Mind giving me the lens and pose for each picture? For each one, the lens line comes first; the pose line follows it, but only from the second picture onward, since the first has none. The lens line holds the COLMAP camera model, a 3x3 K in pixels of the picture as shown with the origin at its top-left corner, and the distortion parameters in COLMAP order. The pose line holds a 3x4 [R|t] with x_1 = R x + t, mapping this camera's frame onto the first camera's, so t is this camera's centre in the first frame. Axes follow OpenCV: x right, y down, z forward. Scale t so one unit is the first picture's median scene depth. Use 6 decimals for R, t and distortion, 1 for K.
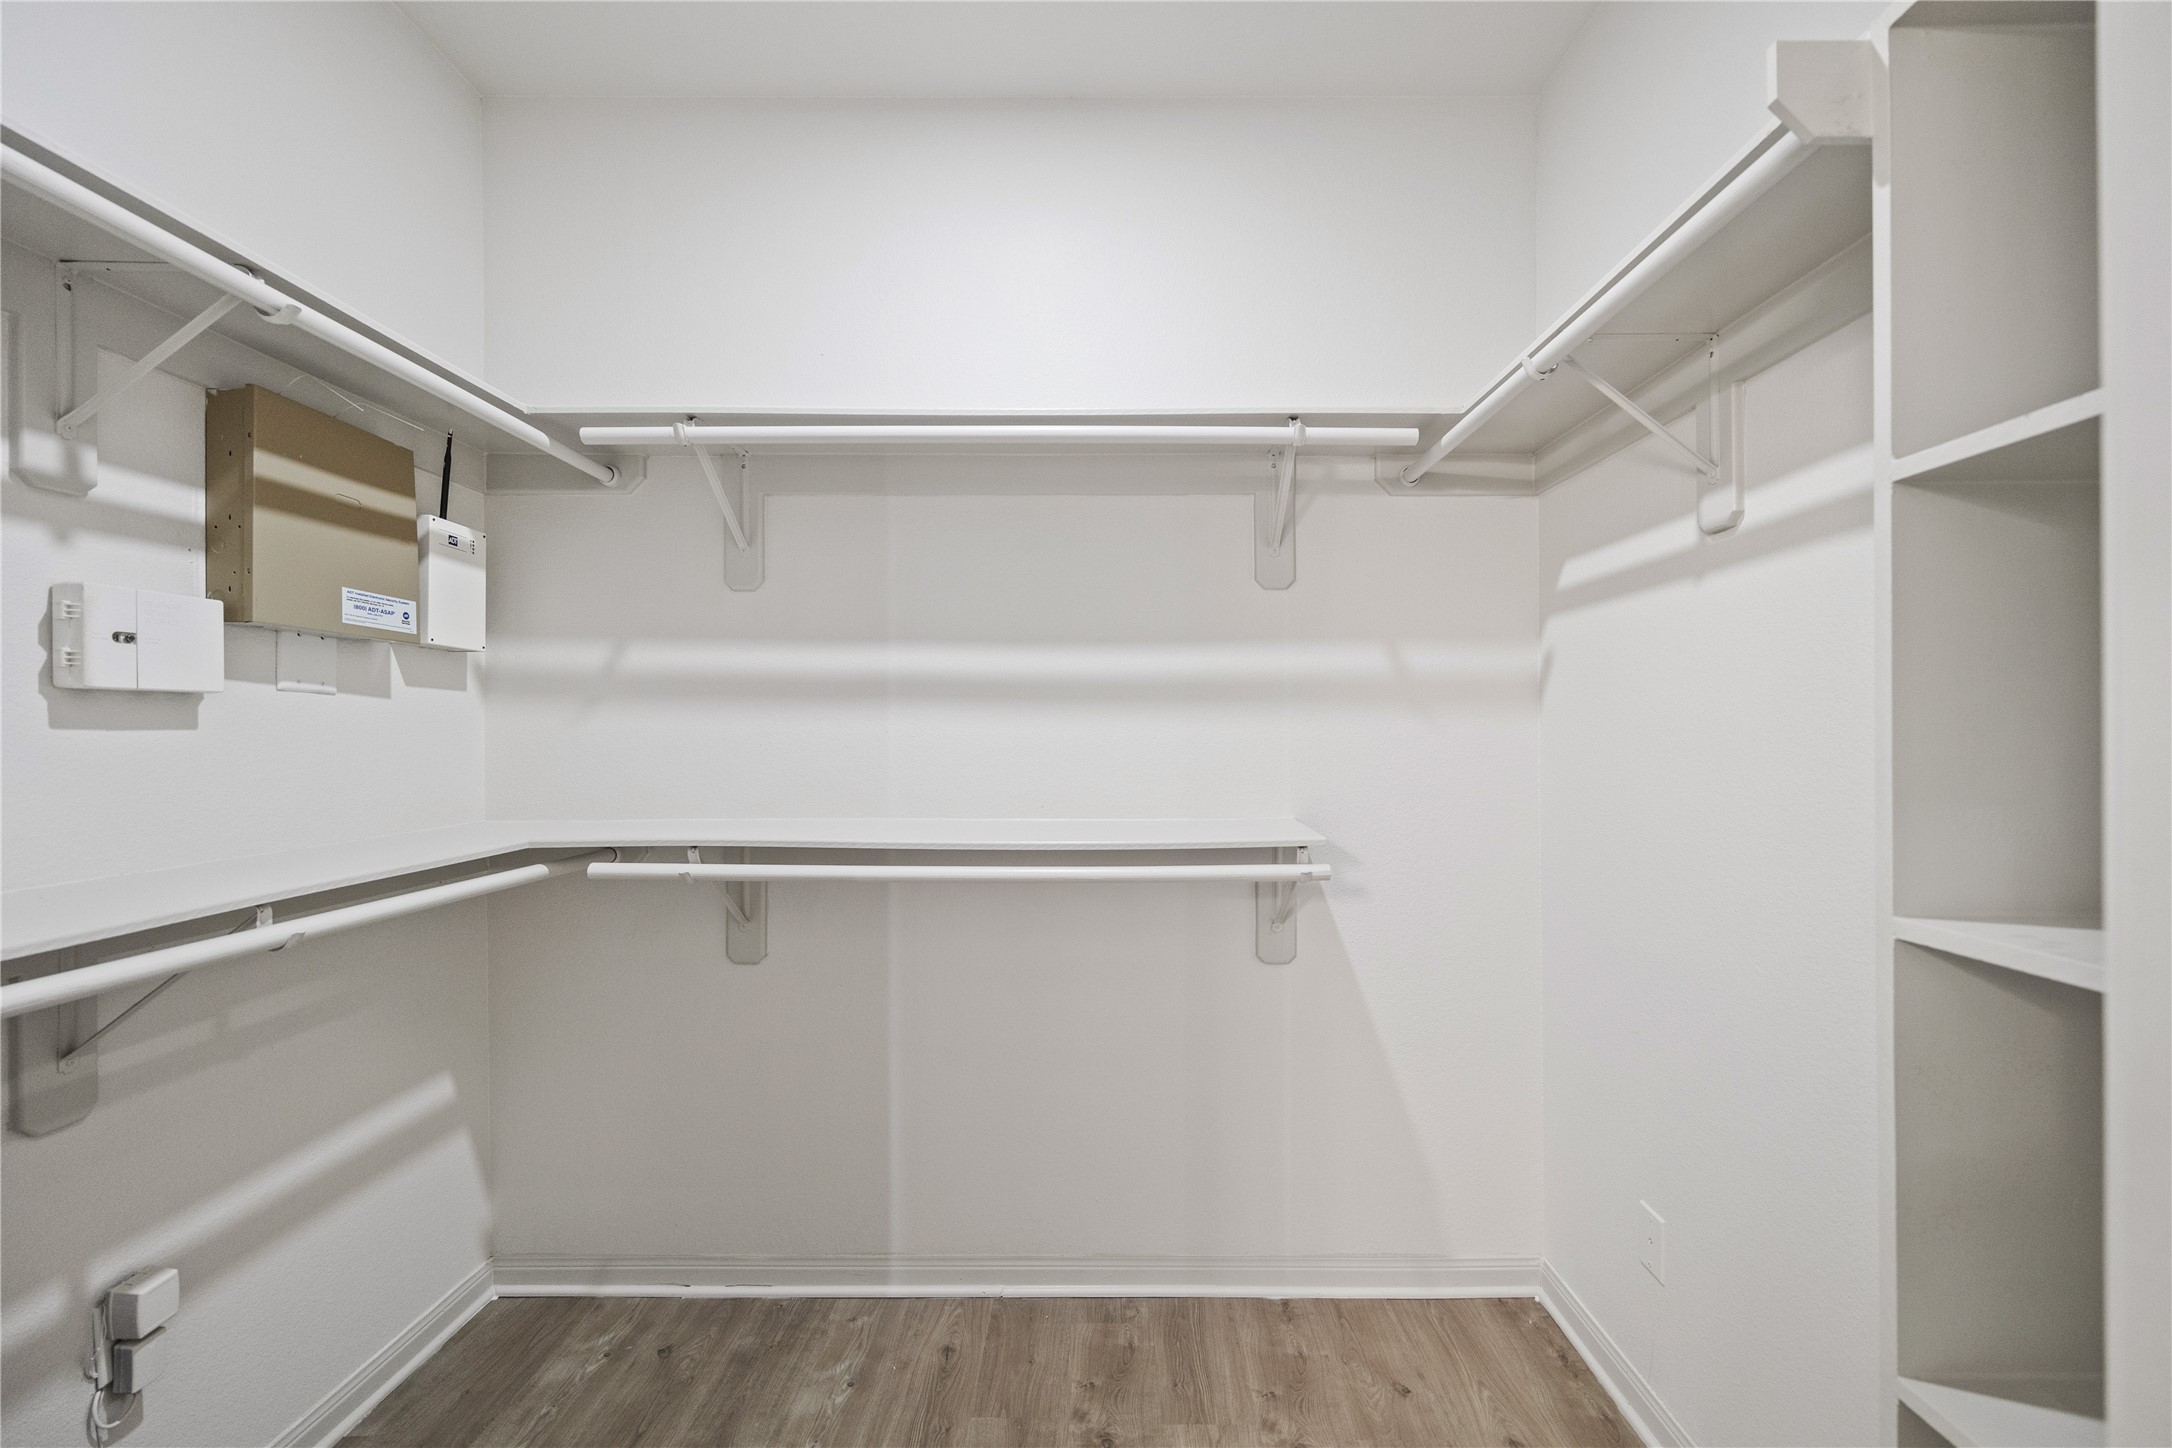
lens RADIAL K [[862.4, 0, 1093.2], [0, 862.4, 731.8], [0, 0, 1]] dist [-0.004693, -0.000305]
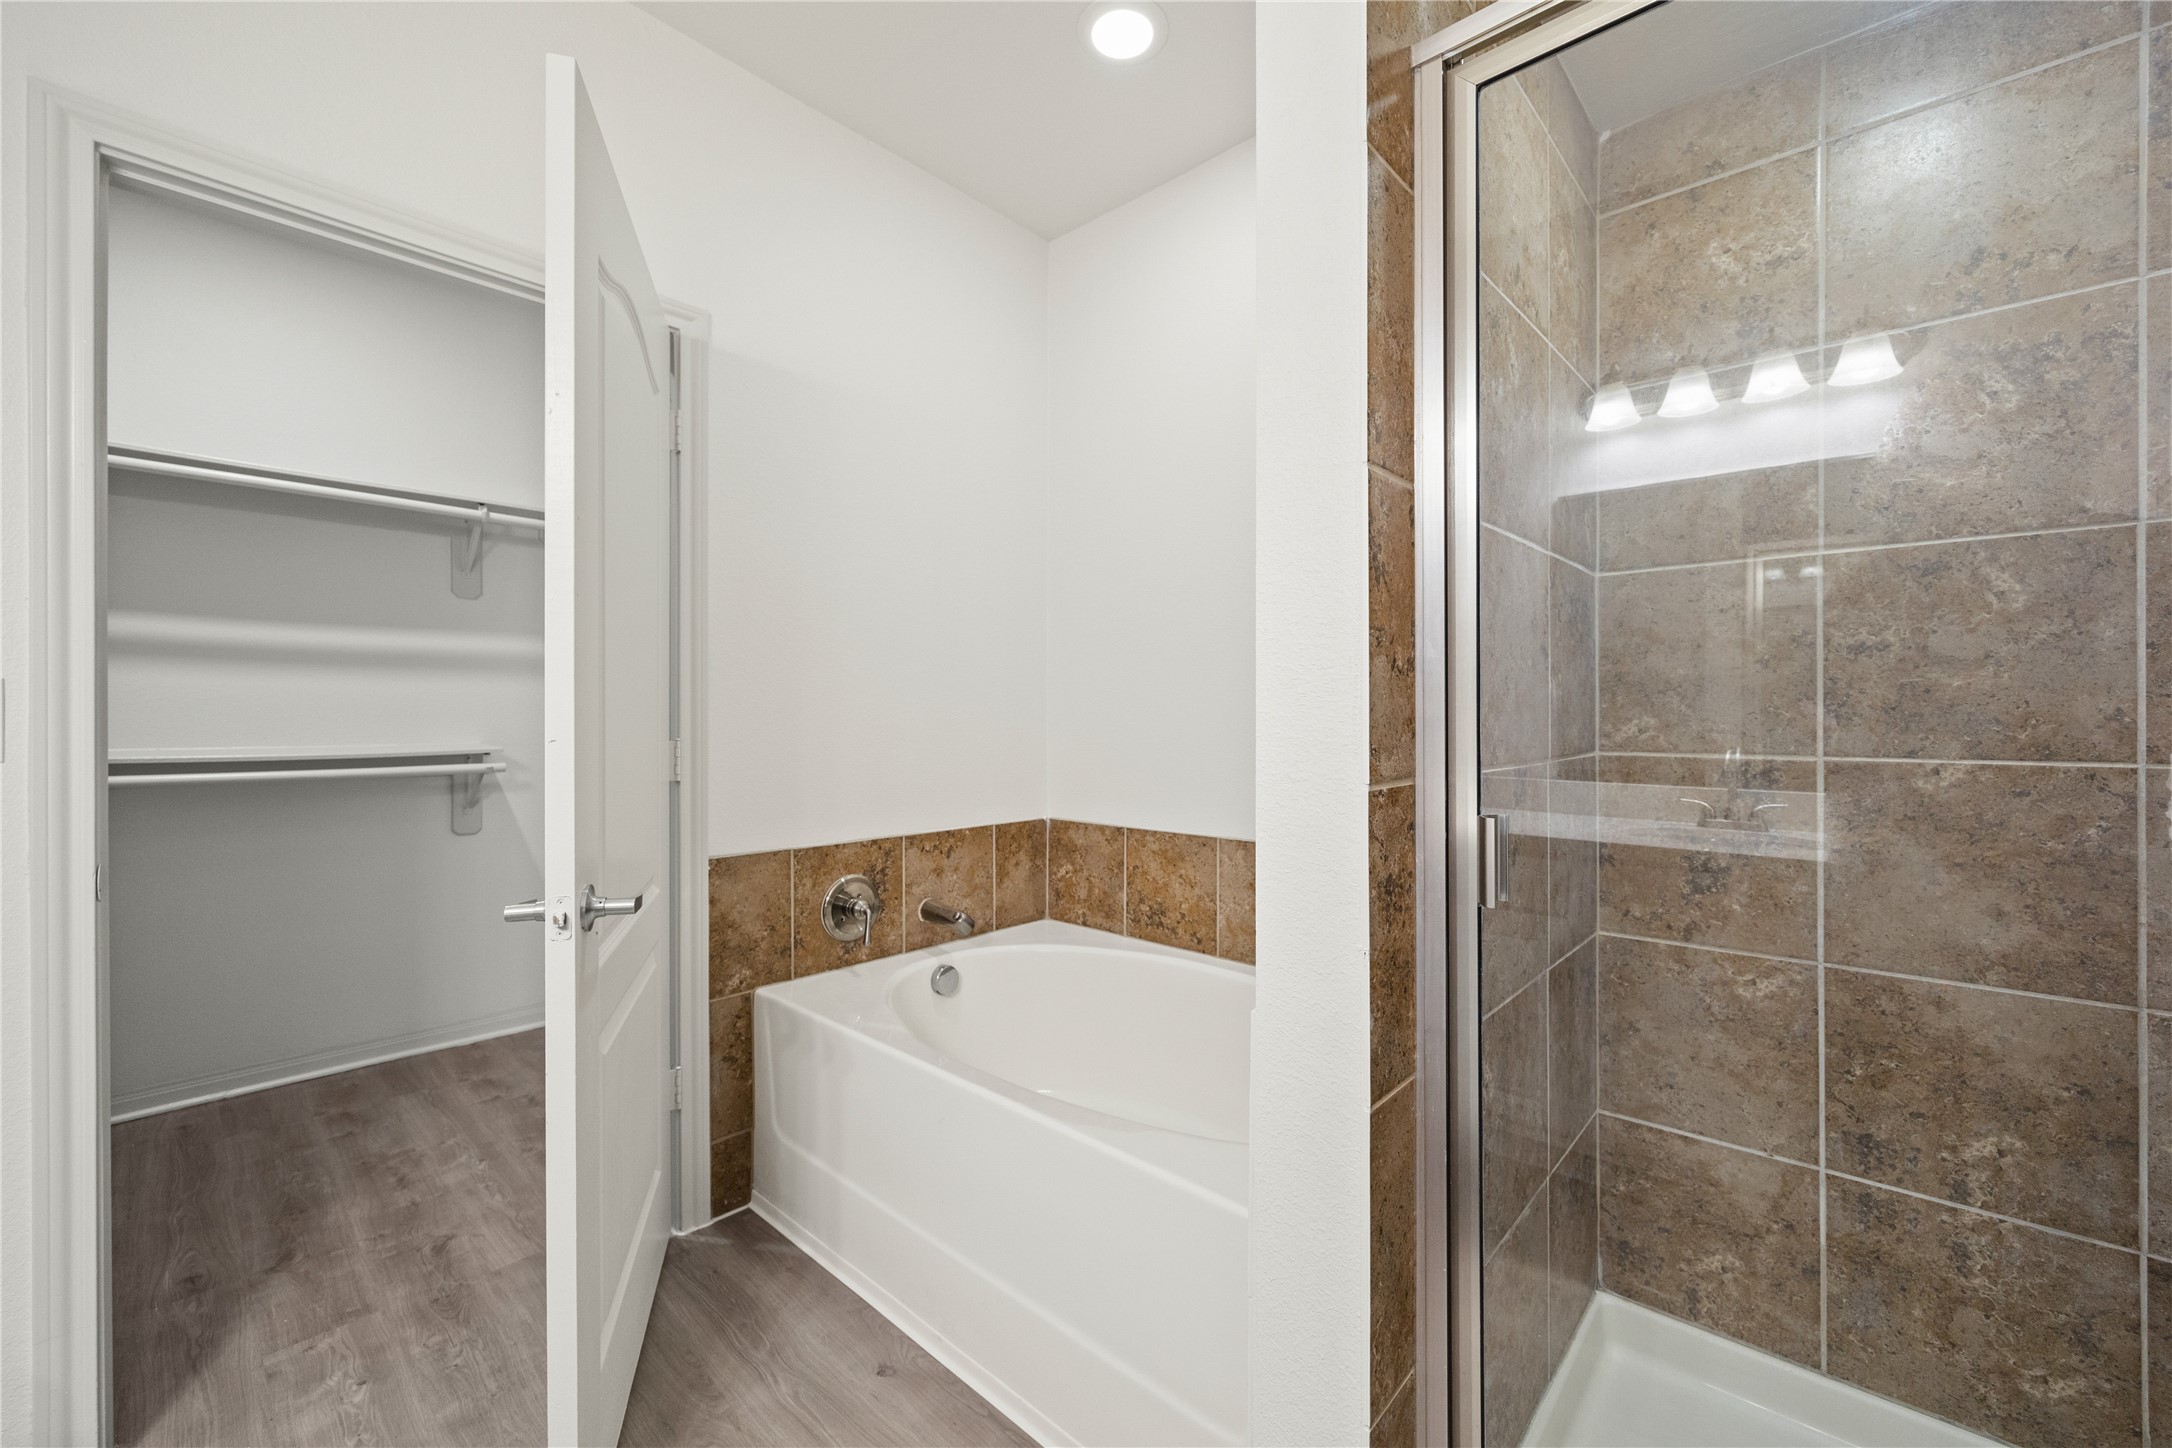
lens RADIAL K [[862.4, 0, 1091.5], [0, 862.4, 713.2], [0, 0, 1]] dist [-0.004693, -0.000305]
pose [[0.660545, 0.000685, 0.750786, -0.226981], [-0.006318, 0.999969, 0.004646, 0.034364], [-0.750760, -0.007812, 0.660529, -0.948396]]
